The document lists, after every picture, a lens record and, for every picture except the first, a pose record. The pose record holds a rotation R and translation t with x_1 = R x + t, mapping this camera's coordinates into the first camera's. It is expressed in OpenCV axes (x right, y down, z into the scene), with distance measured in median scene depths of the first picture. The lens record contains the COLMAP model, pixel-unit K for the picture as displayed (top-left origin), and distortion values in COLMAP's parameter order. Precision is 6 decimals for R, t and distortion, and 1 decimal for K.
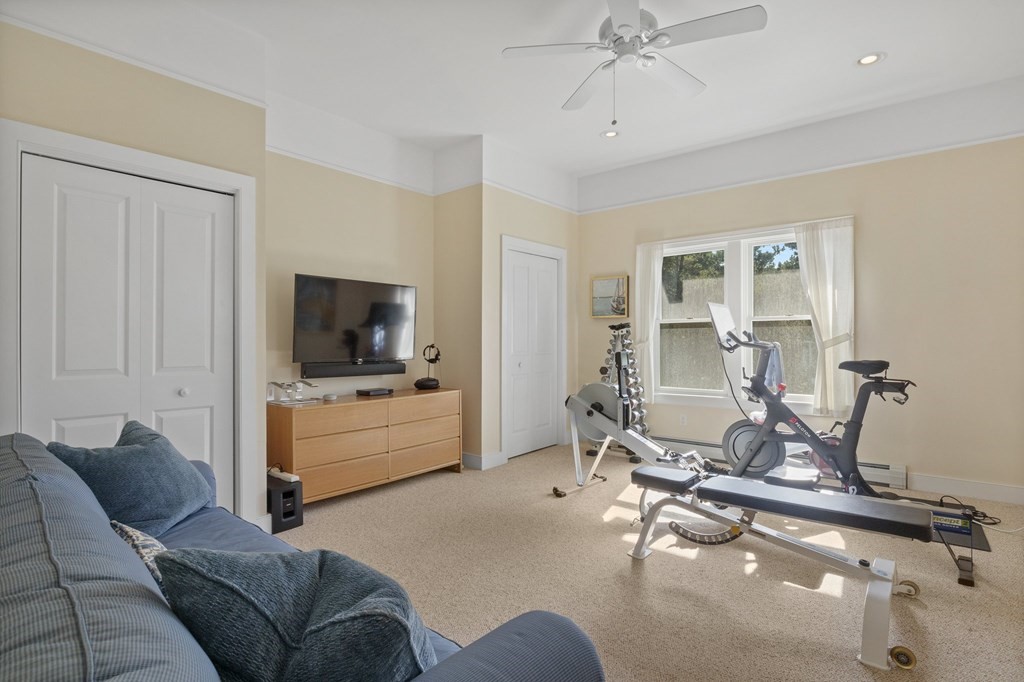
lens RADIAL K [[510.2, 0, 513.4], [0, 510.2, 340.0], [0, 0, 1]] dist [-0.005360, 0.000206]
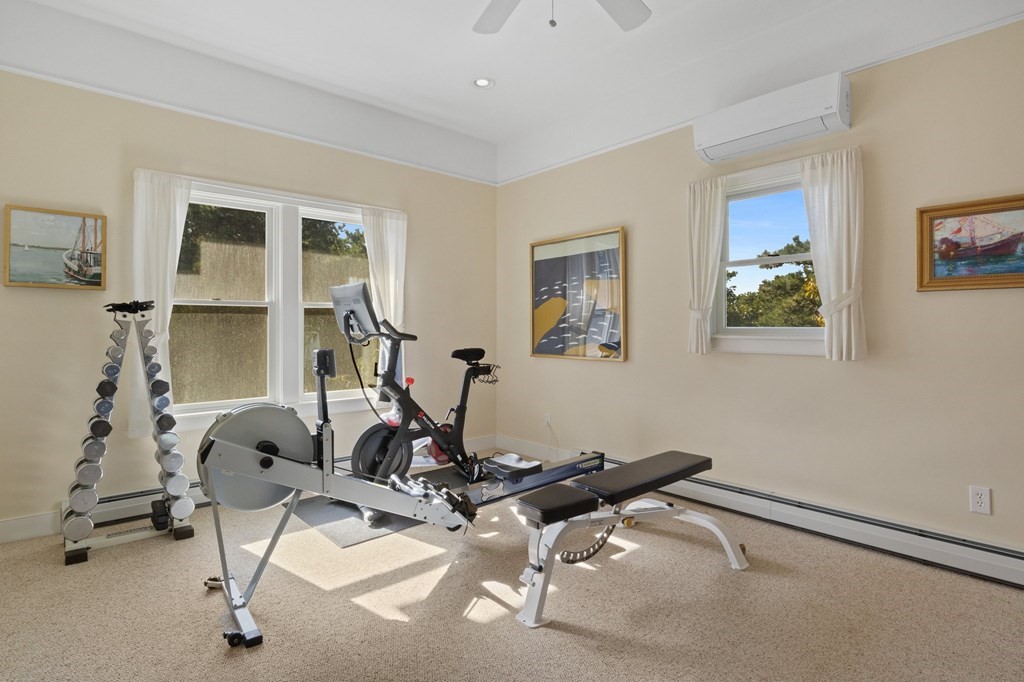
lens RADIAL K [[510.2, 0, 519.3], [0, 510.2, 324.5], [0, 0, 1]] dist [-0.005360, 0.000206]
pose [[0.165501, 0.013830, 0.986113, -0.355058], [0.003363, 0.999888, -0.014587, 0.003489], [-0.986204, 0.005730, 0.165436, 0.651303]]
